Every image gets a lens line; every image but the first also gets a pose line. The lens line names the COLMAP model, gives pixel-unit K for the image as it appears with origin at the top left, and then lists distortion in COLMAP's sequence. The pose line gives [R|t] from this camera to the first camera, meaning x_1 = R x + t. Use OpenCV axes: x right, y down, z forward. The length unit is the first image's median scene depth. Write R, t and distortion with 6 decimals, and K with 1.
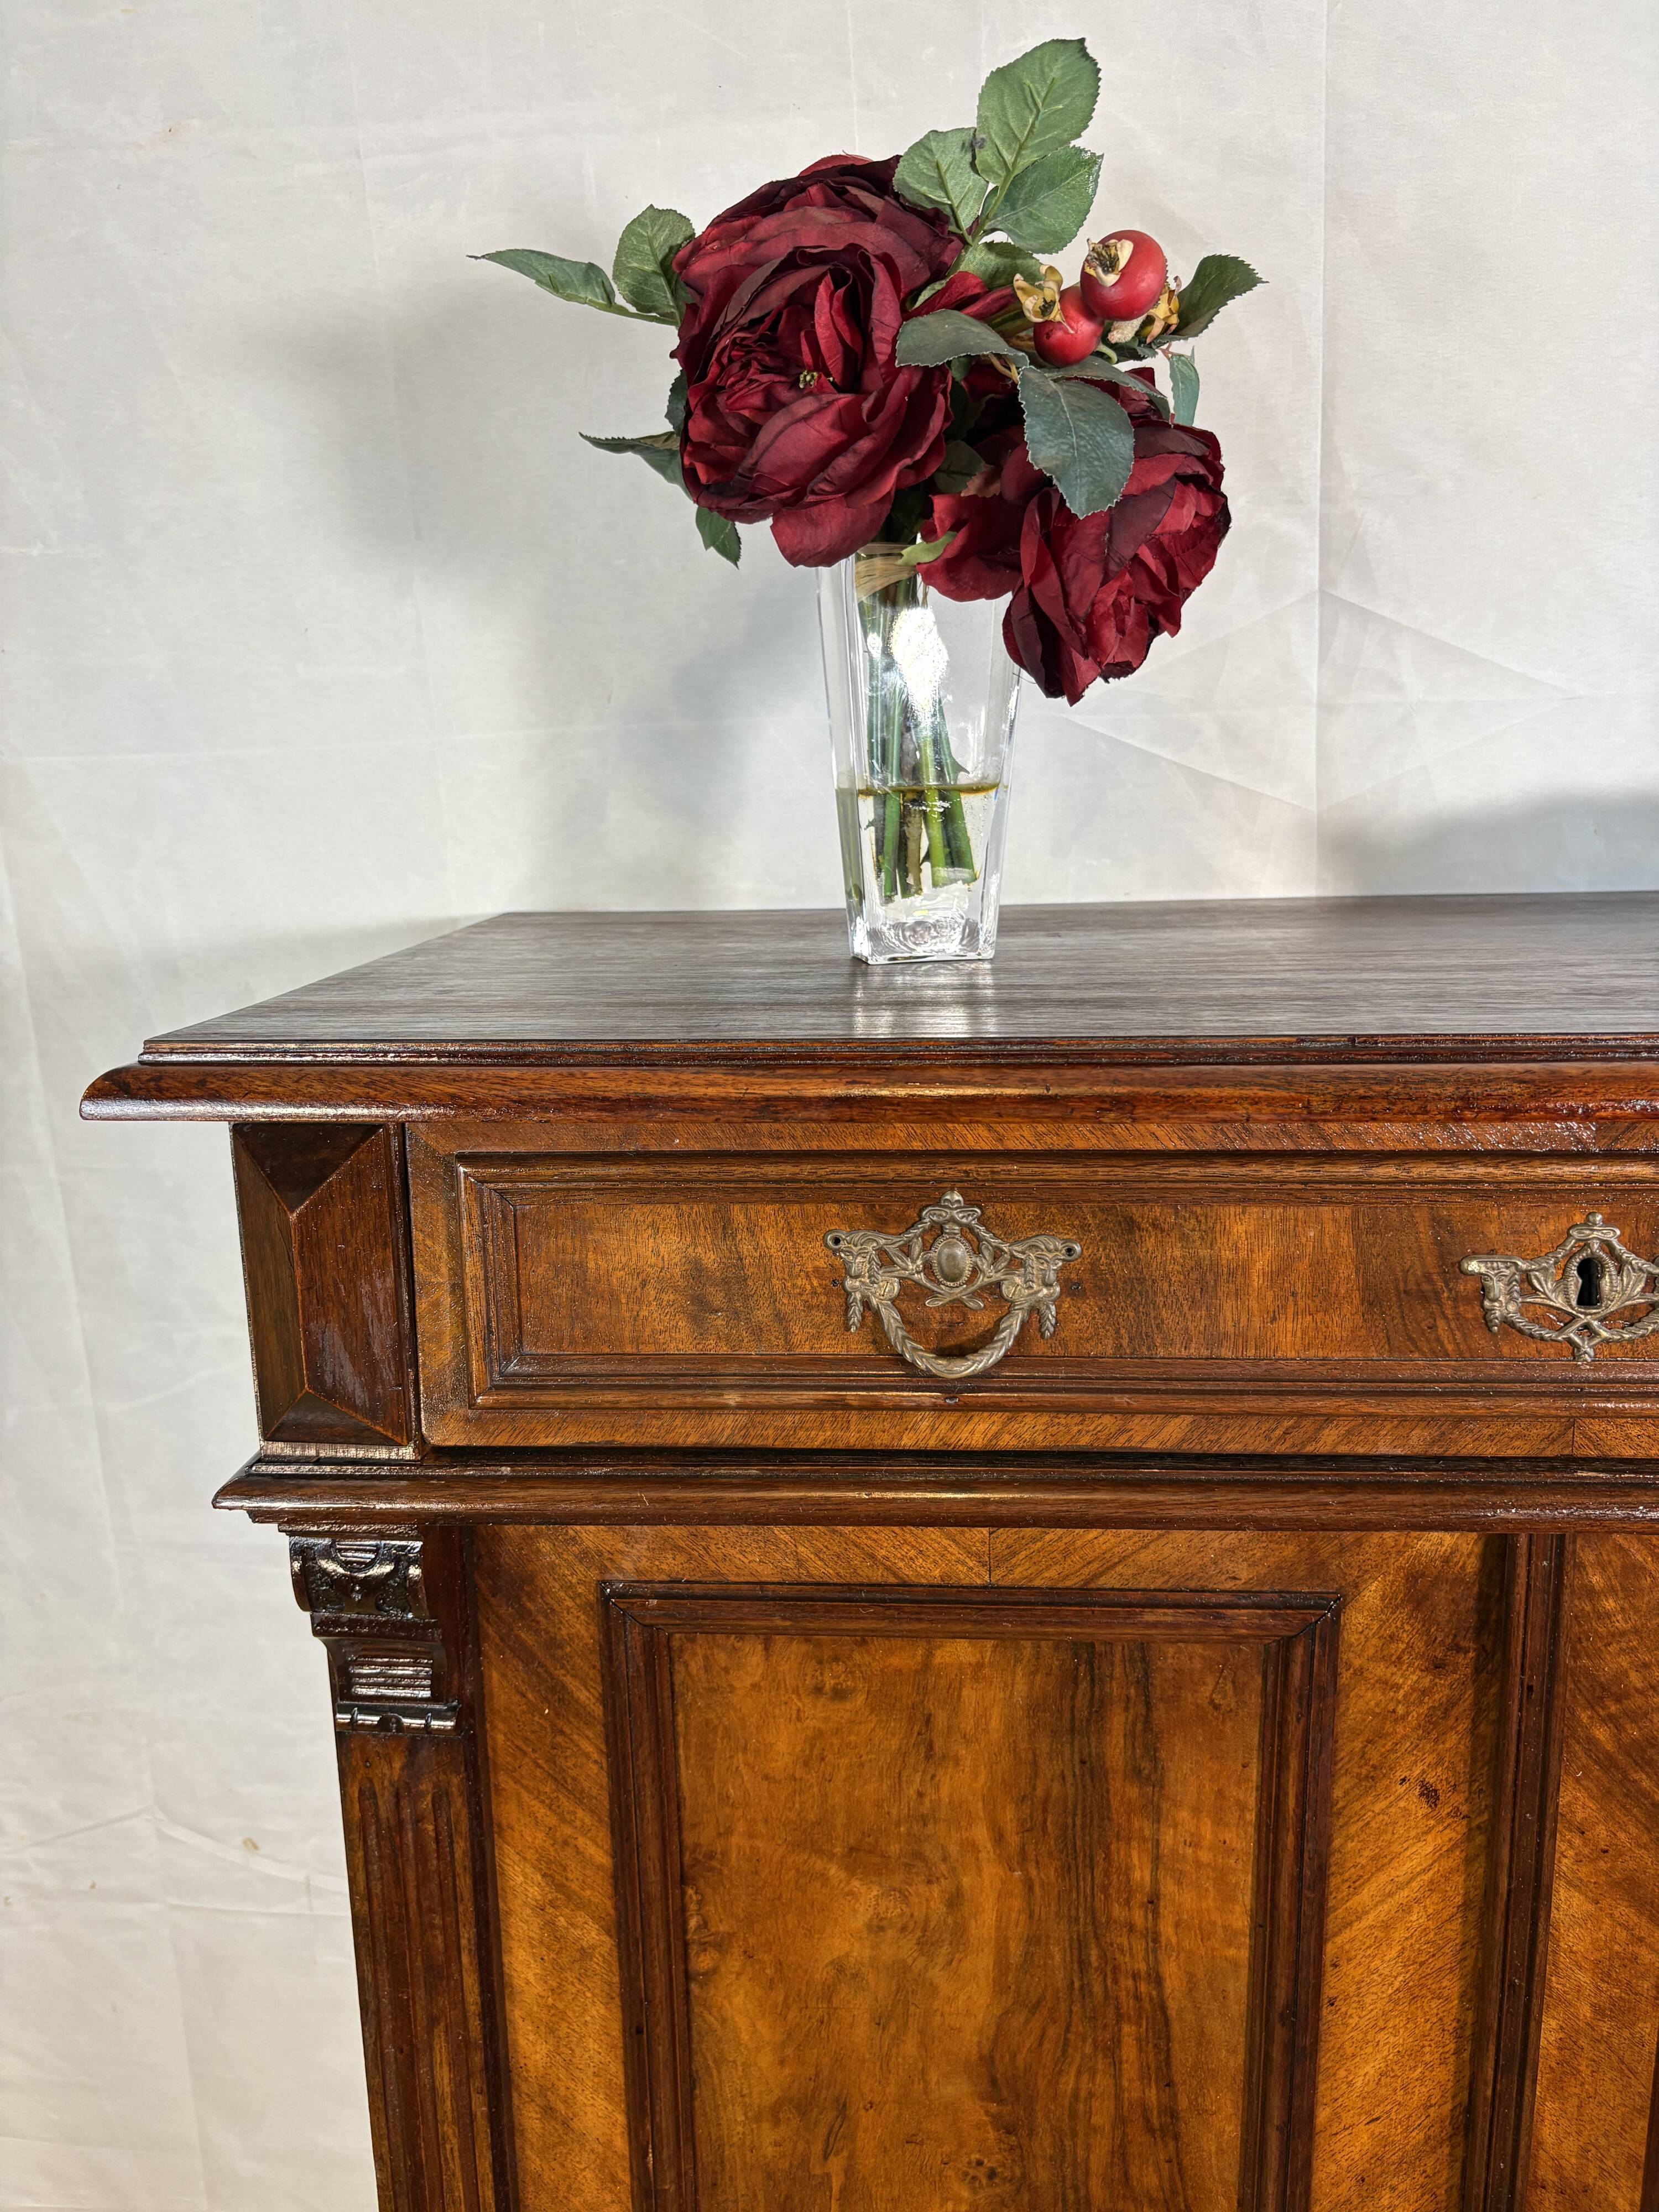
lens RADIAL K [[1674.5, 0, 833.6], [0, 1674.5, 1111.7], [0, 0, 1]] dist [0.060311, -0.083335]
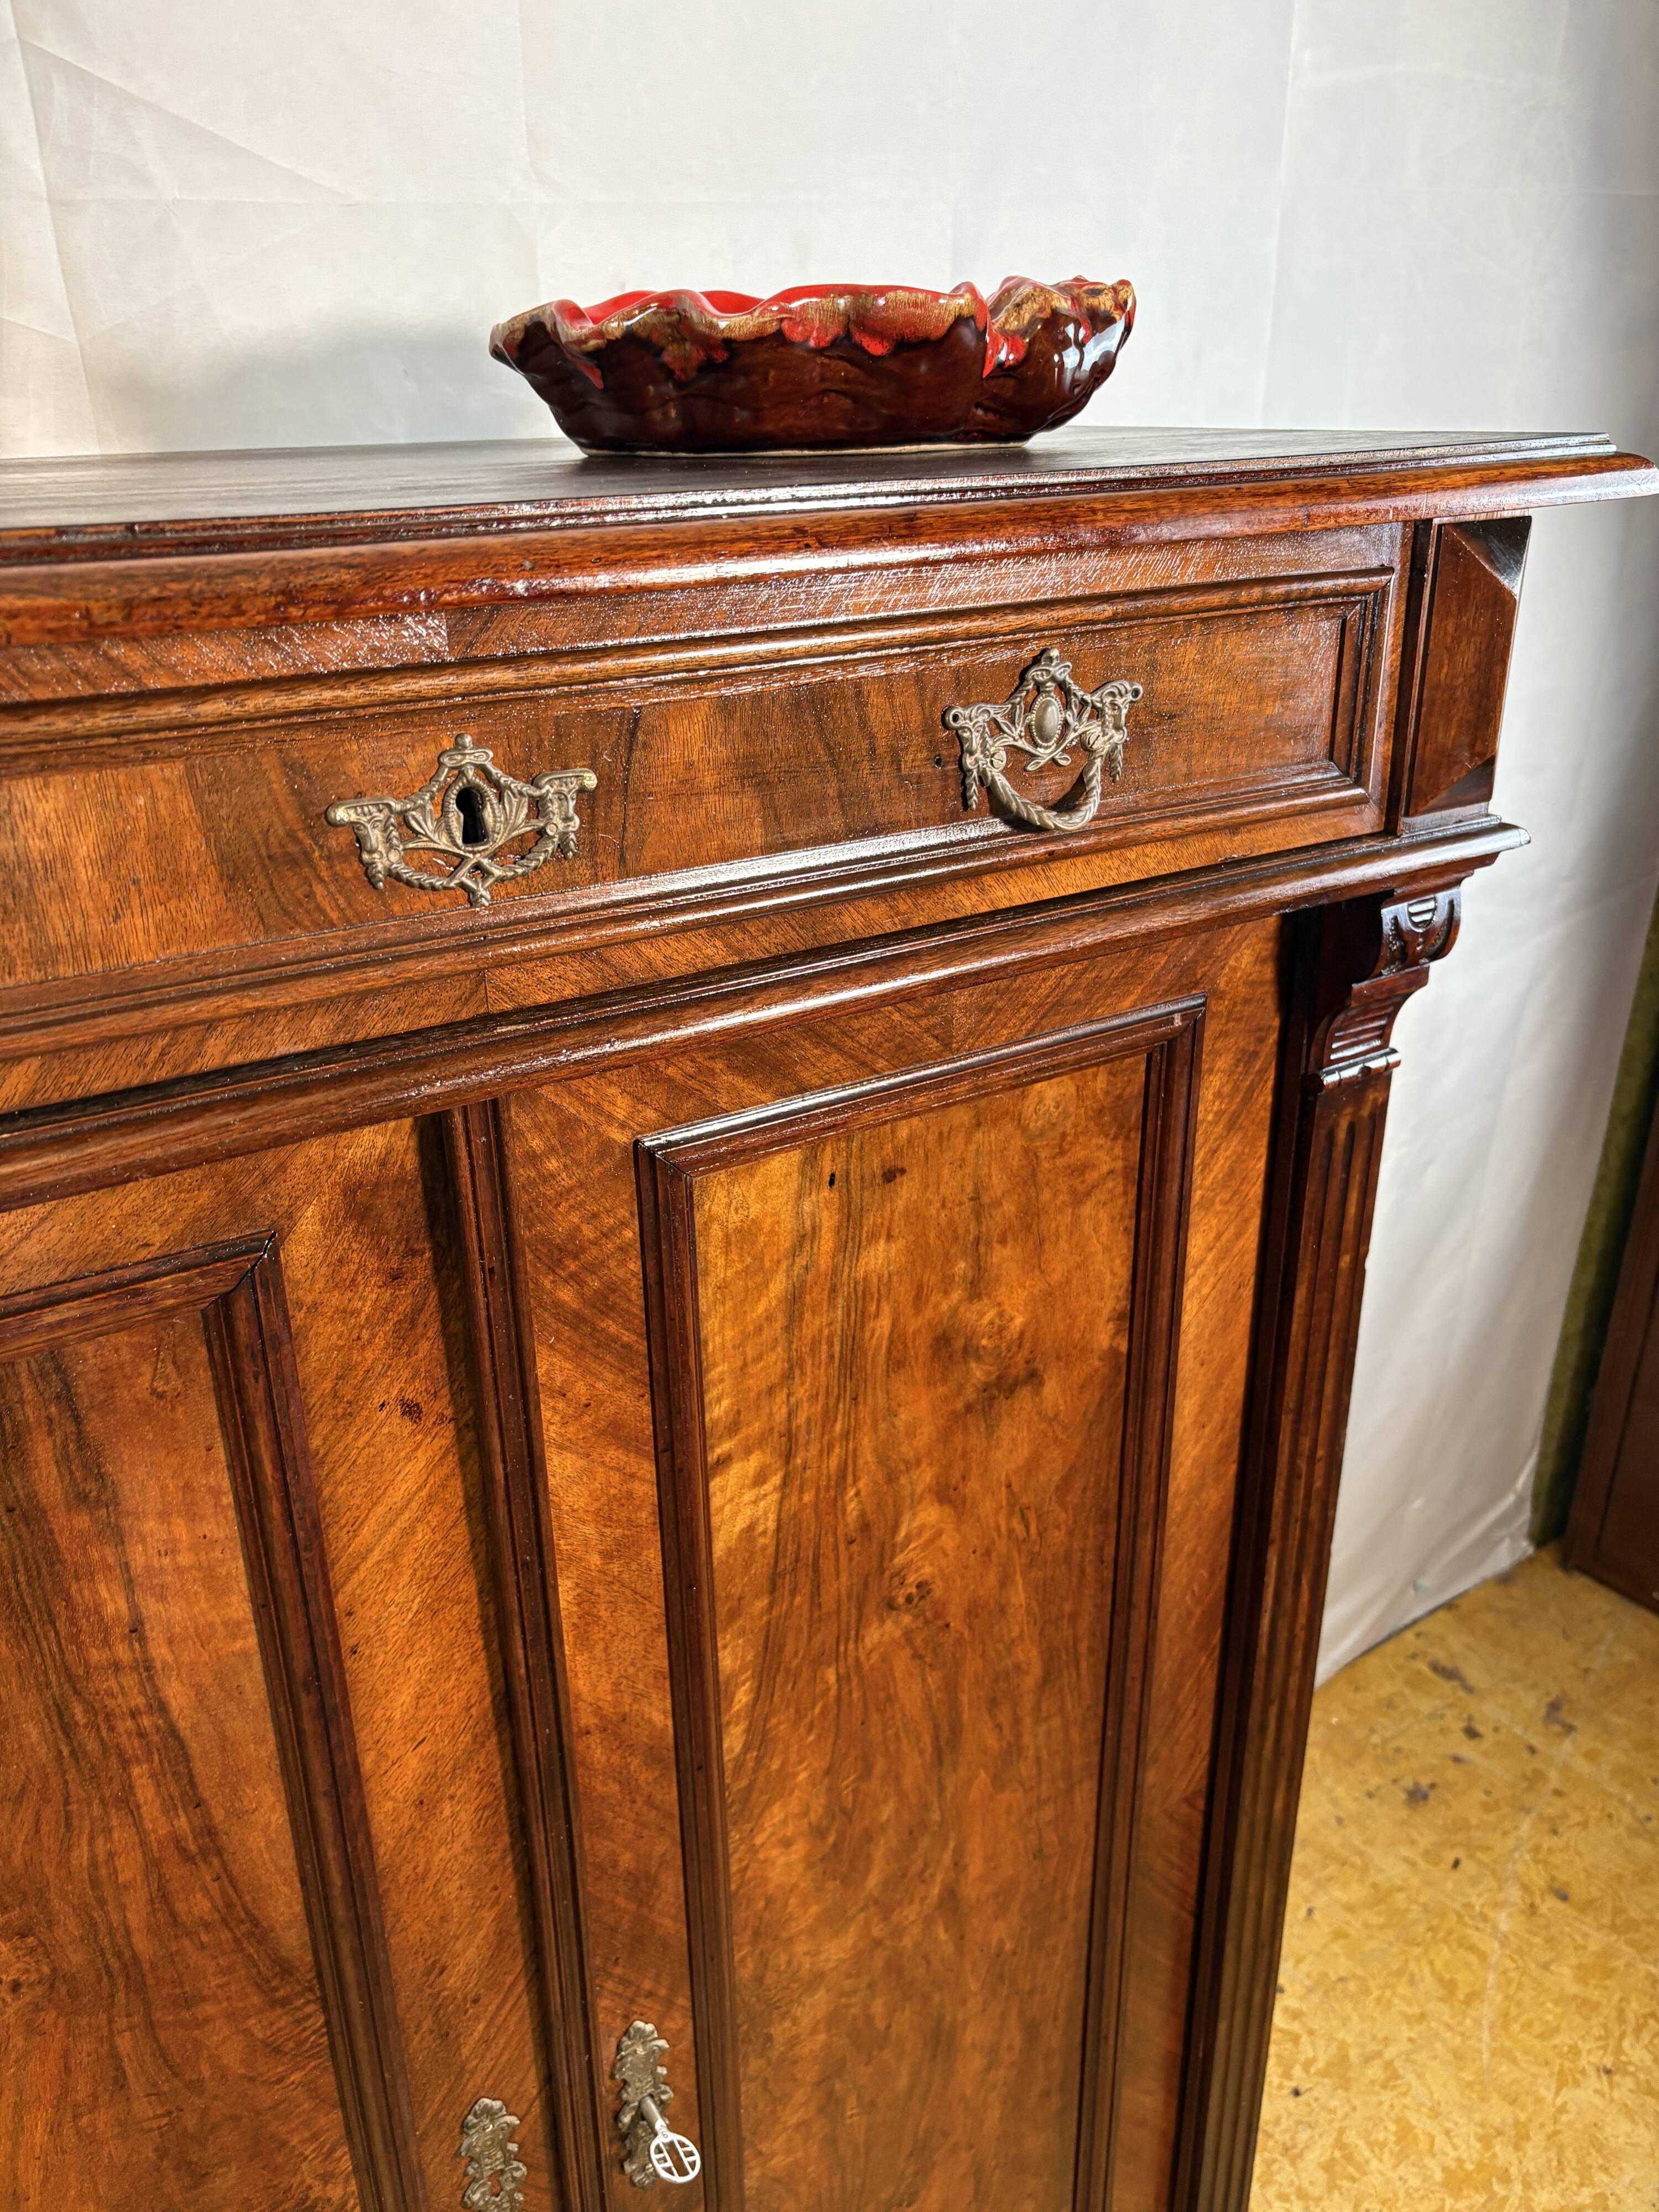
lens RADIAL K [[1695.4, 0, 824.4], [0, 1695.4, 1123.7], [0, 0, 1]] dist [0.040068, -0.060304]
pose [[0.809581, -0.229613, 0.540237, 0.064663], [0.125540, 0.966756, 0.222763, 0.069253], [-0.573426, -0.112523, 0.811493, 0.122808]]
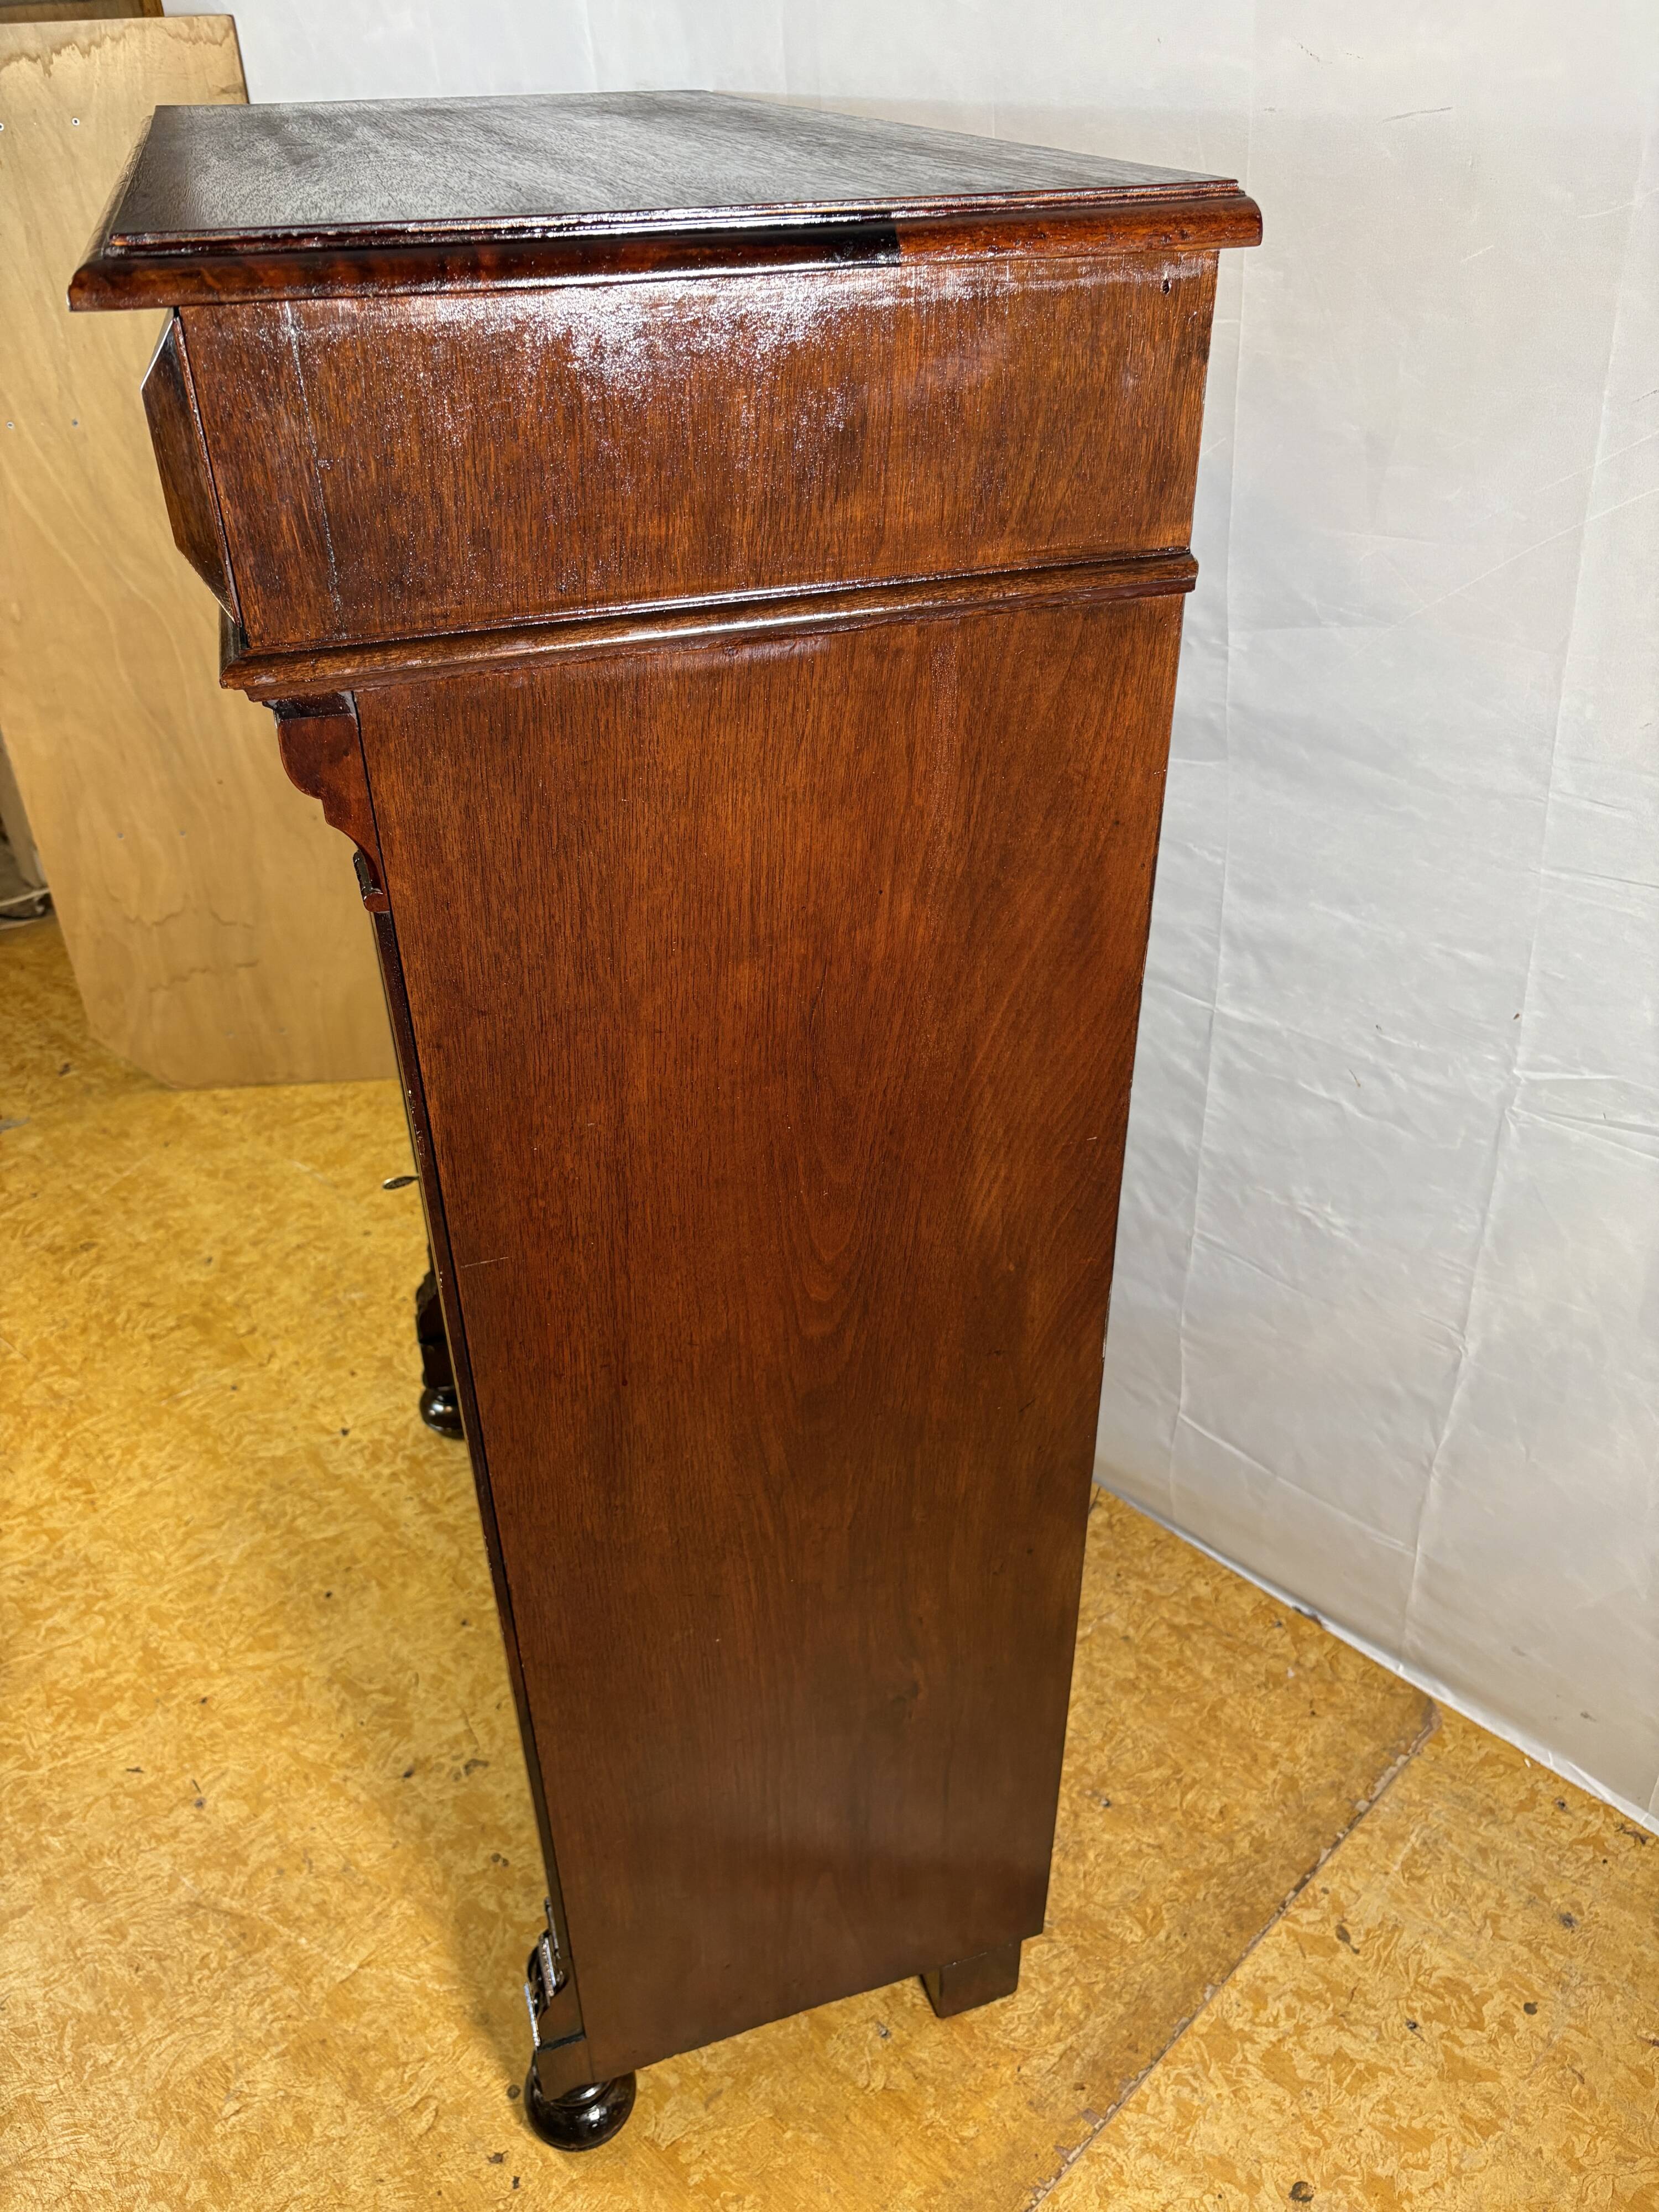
lens RADIAL K [[1674.5, 0, 833.6], [0, 1674.5, 1111.7], [0, 0, 1]] dist [0.060311, -0.083335]
pose [[0.739403, 0.373044, -0.560466, 1.785839], [-0.149848, 0.902765, 0.403187, 0.114244], [0.656376, -0.214133, 0.723407, -0.326465]]
